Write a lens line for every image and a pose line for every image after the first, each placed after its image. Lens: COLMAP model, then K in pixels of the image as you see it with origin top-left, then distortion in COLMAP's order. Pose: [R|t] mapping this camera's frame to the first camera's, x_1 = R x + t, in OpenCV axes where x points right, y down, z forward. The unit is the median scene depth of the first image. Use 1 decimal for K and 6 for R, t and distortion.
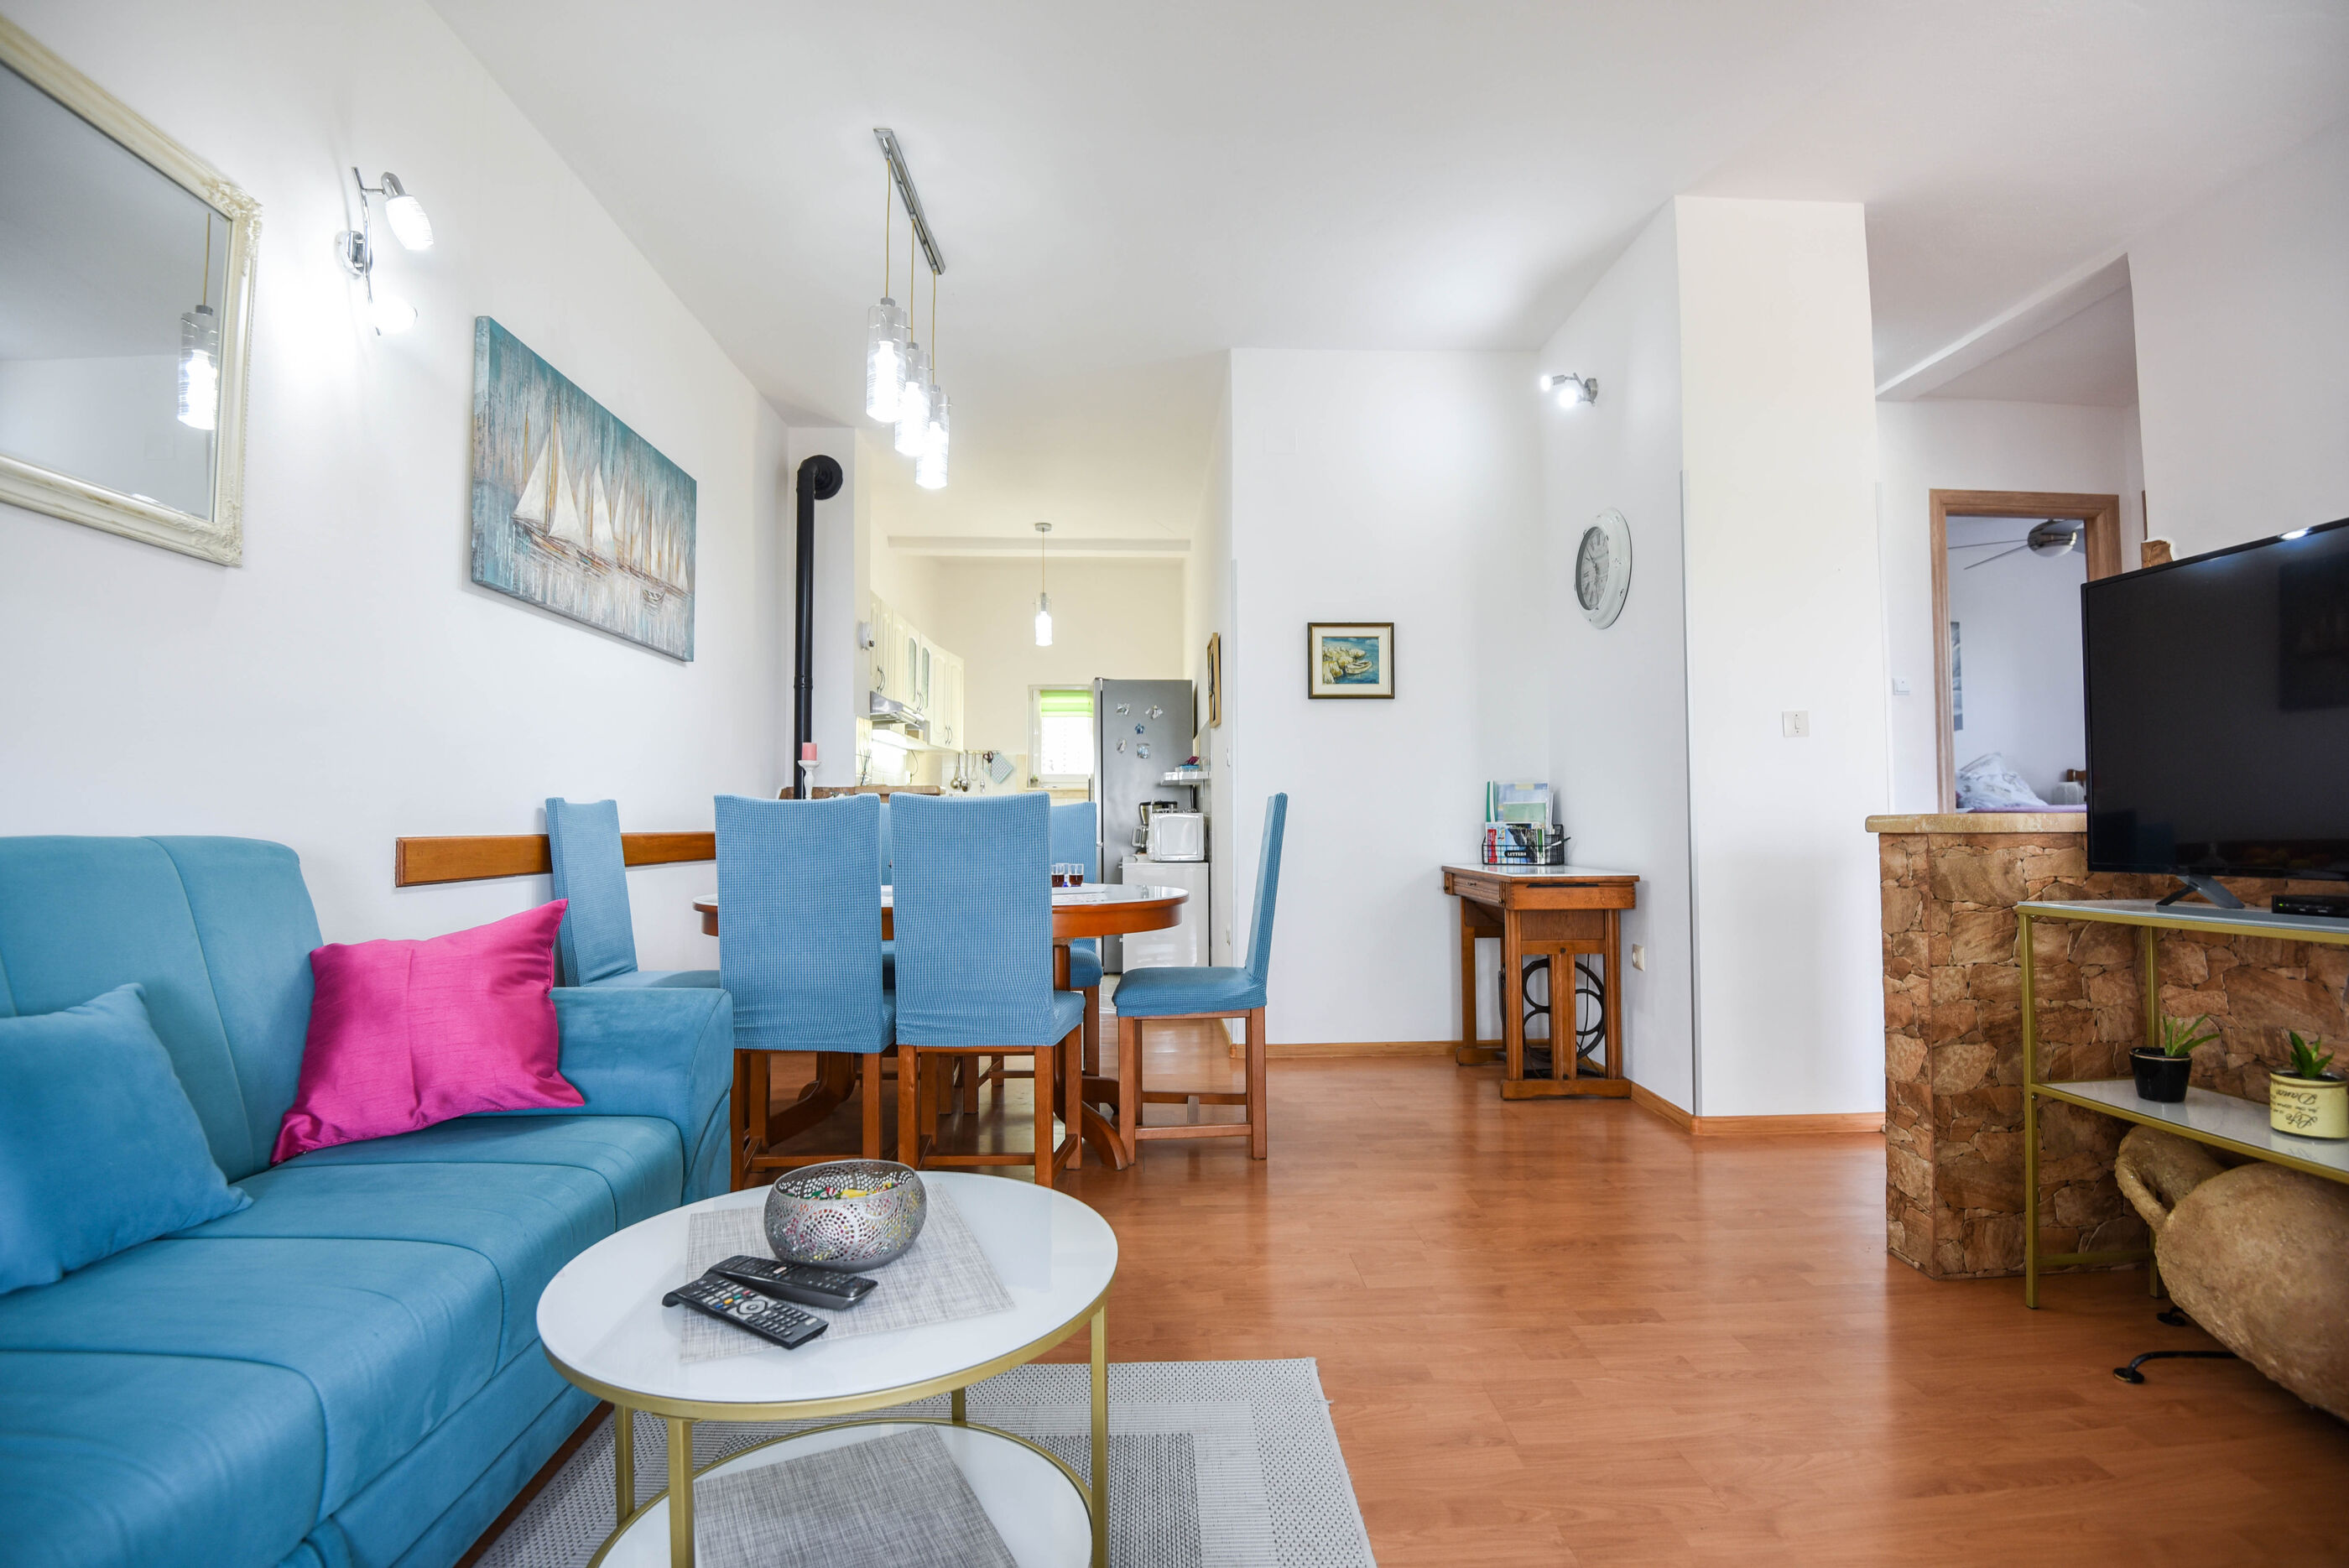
lens RADIAL K [[1098.4, 0, 1174.5], [0, 1098.4, 784.0], [0, 0, 1]] dist [0.001976, -0.026383]
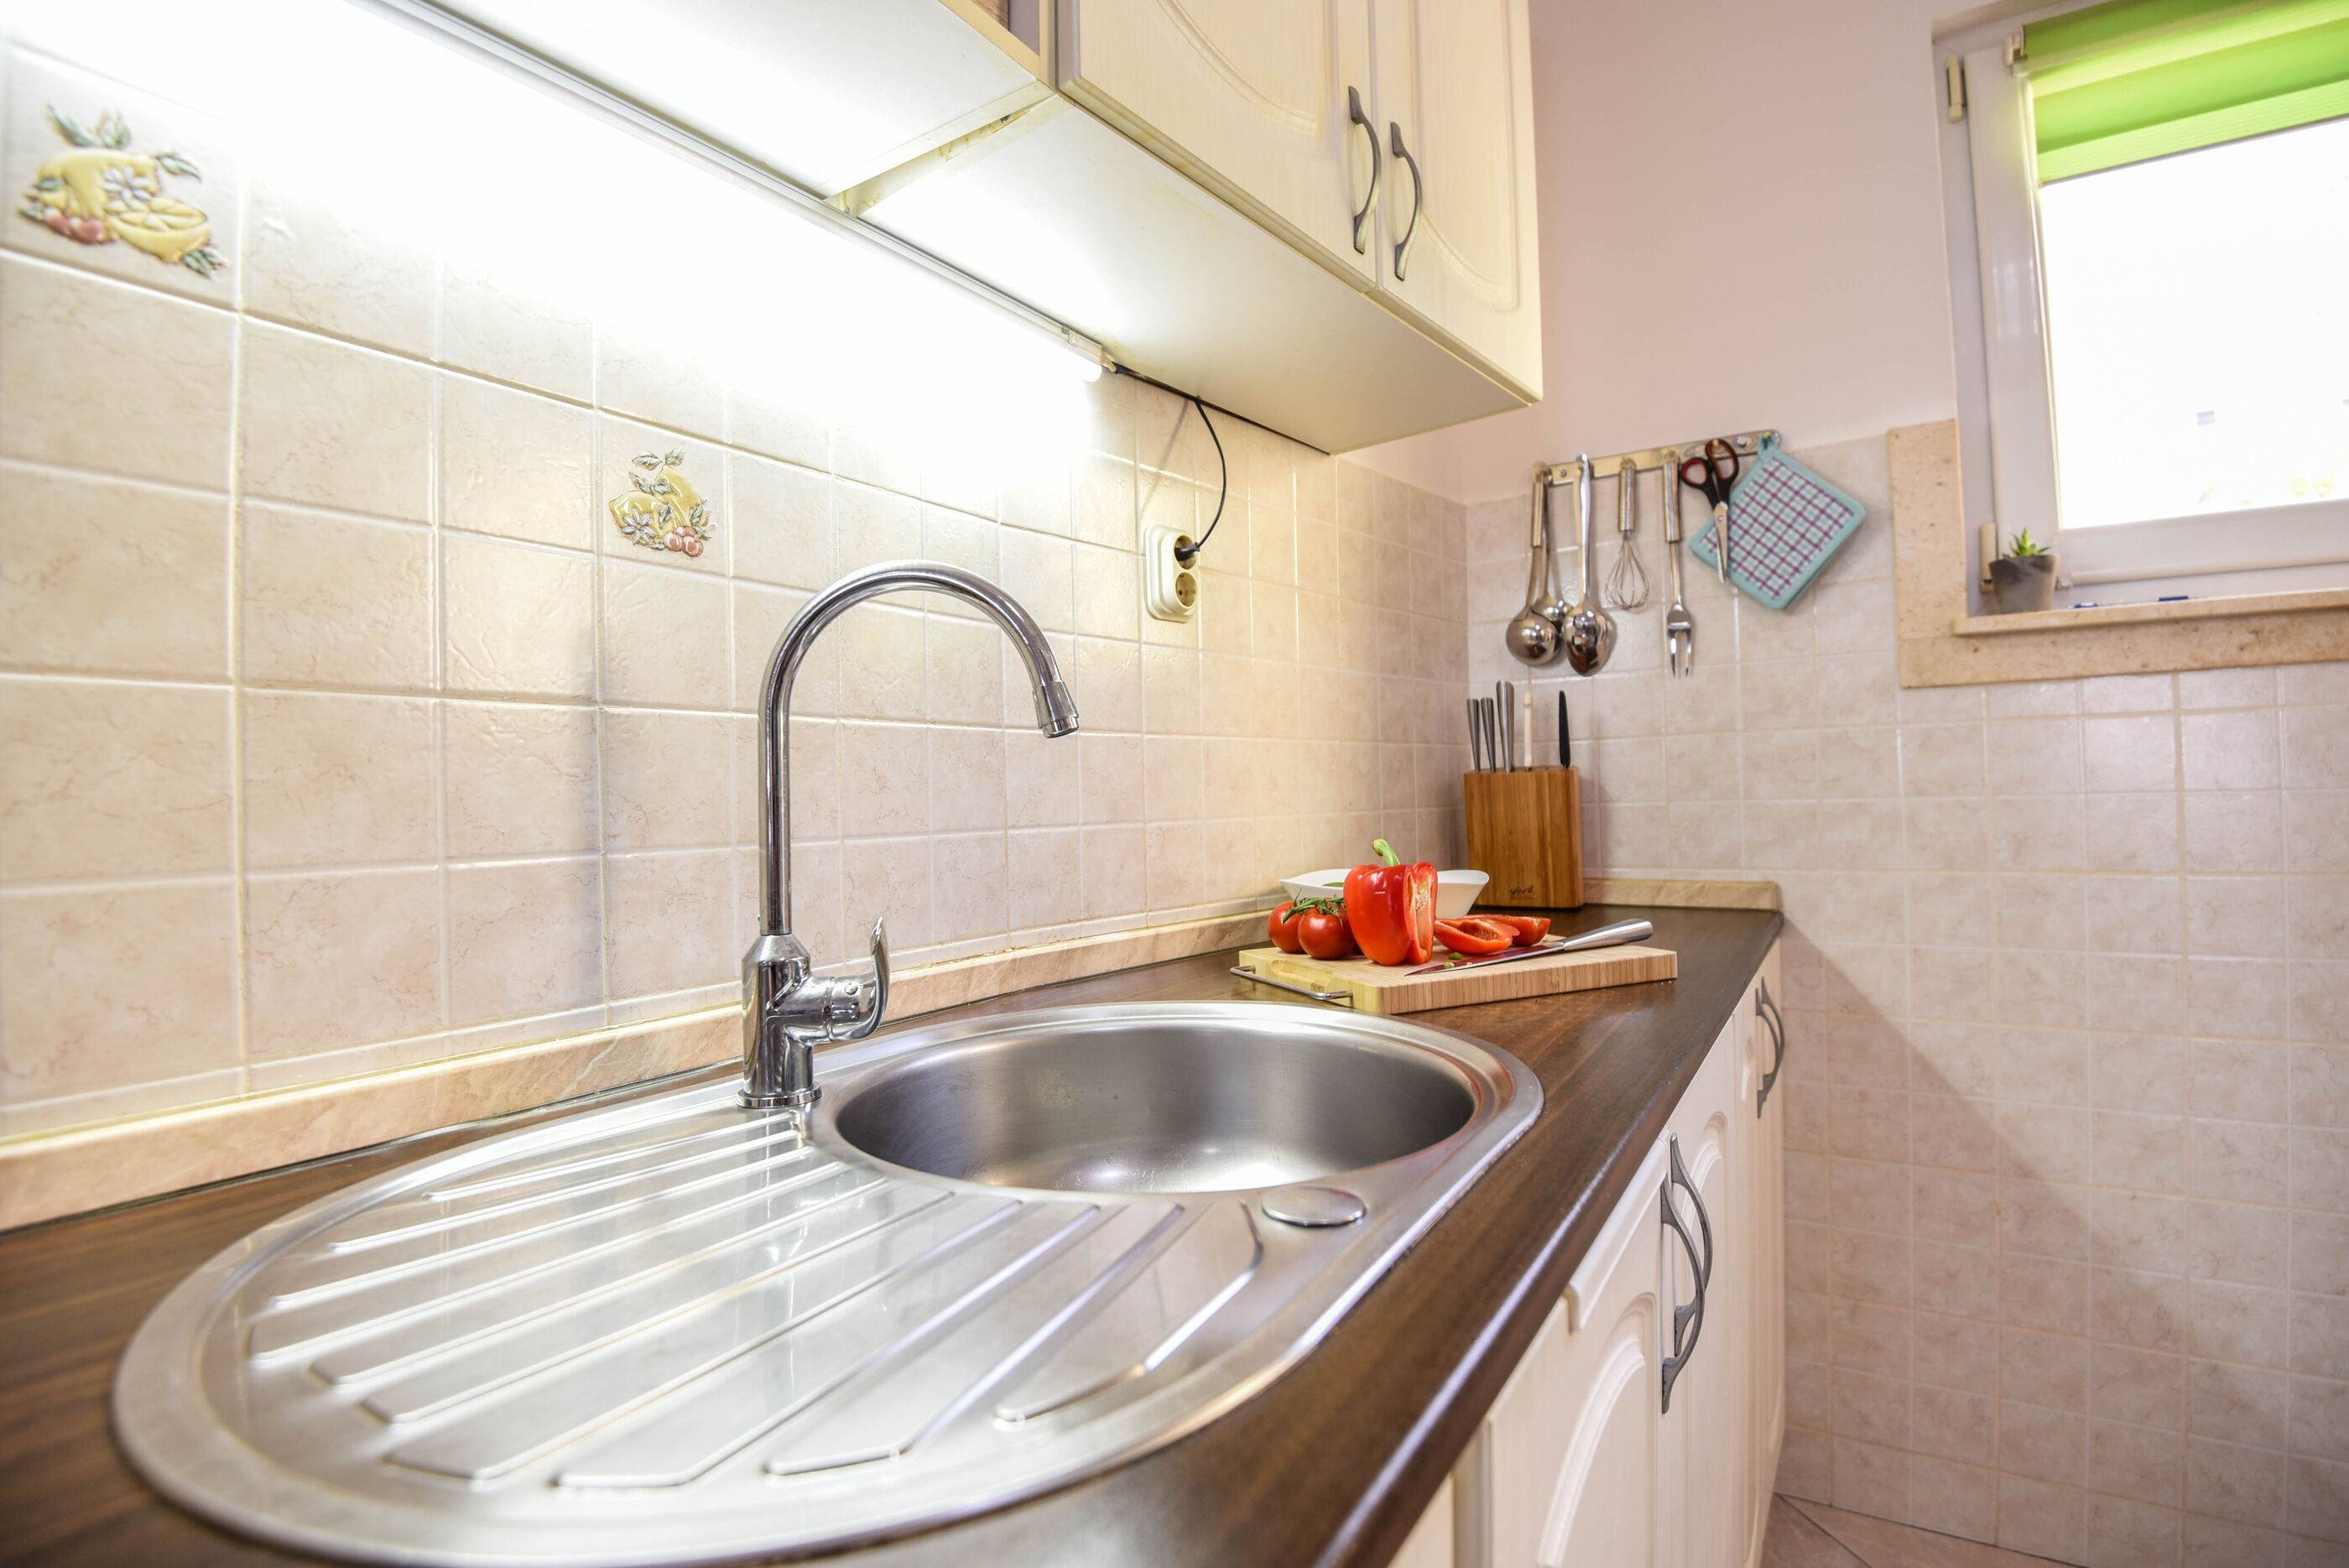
lens RADIAL K [[1093.2, 0, 1174.5], [0, 1093.2, 784.0], [0, 0, 1]] dist [-0.015564, -0.020736]
pose [[0.823104, -0.024679, -0.567354, -0.325420], [0.041652, 0.998988, 0.016973, 0.046723], [0.566360, -0.037603, 0.823299, 1.837795]]
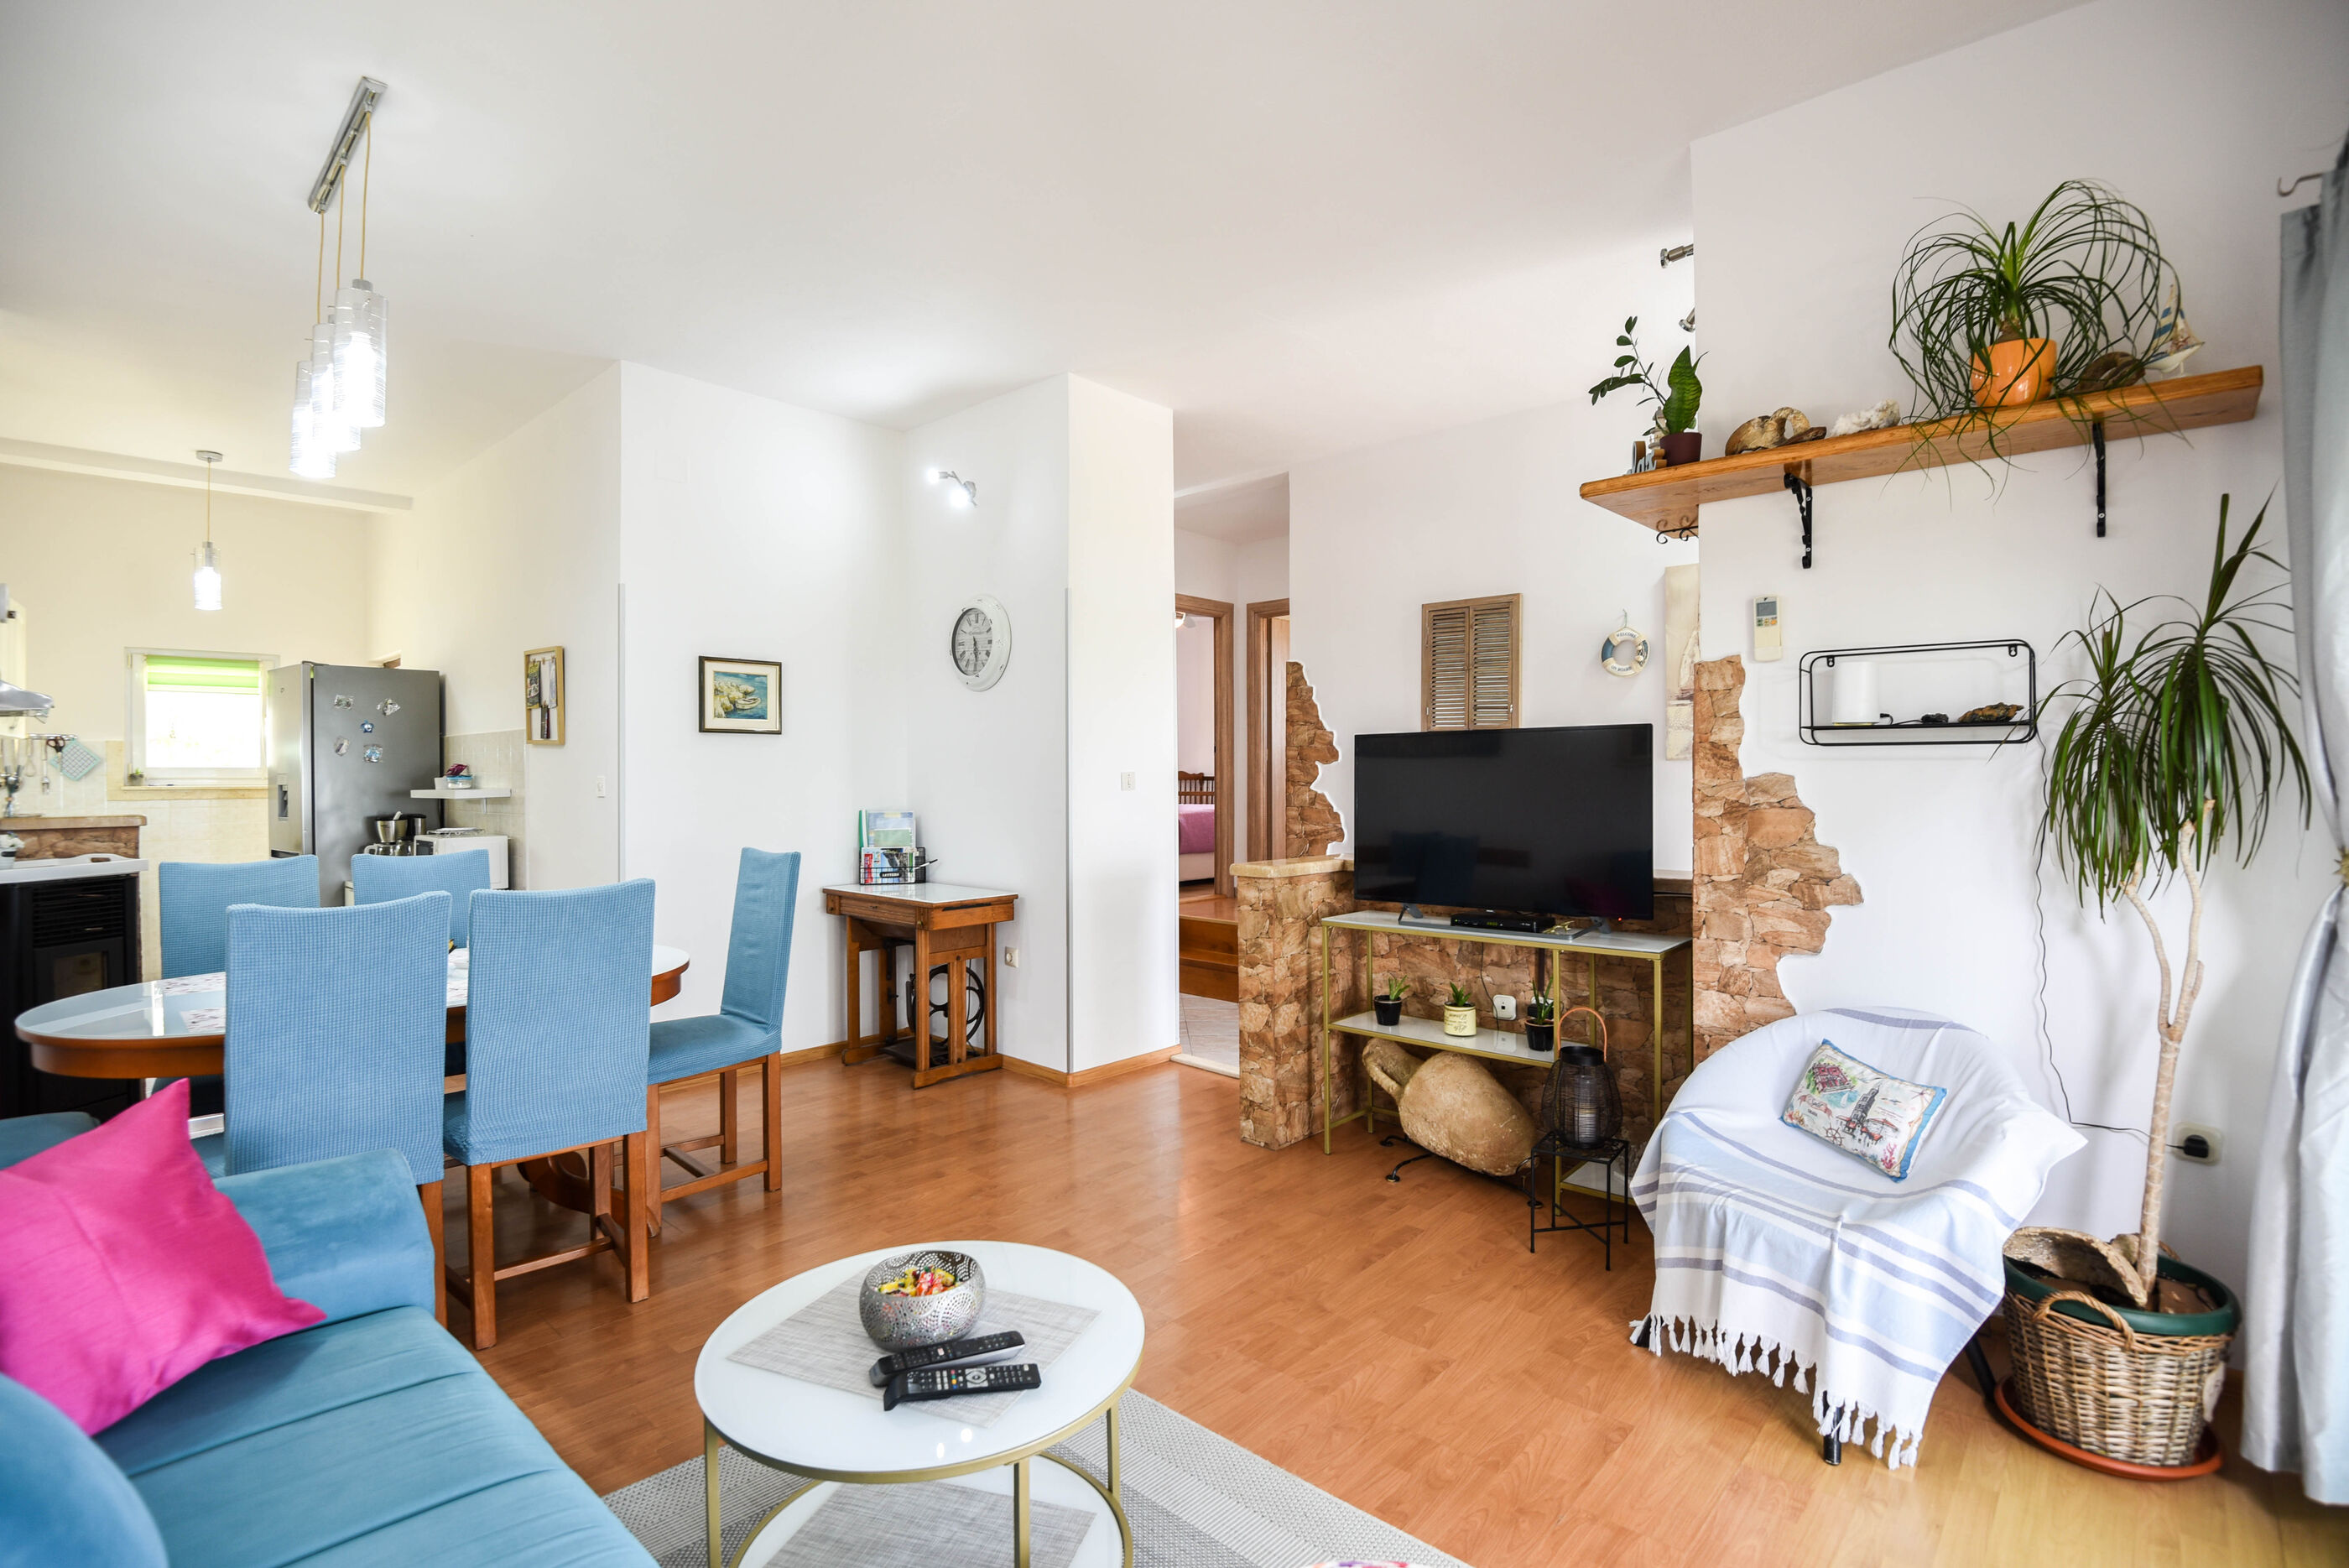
lens RADIAL K [[1089.6, 0, 1174.5], [0, 1089.6, 784.0], [0, 0, 1]] dist [-0.001250, -0.026115]
pose [[0.702775, -0.003721, 0.711403, -0.334782], [-0.023557, 0.999316, 0.028499, -0.081240], [-0.711022, -0.036787, 0.702207, -0.014865]]
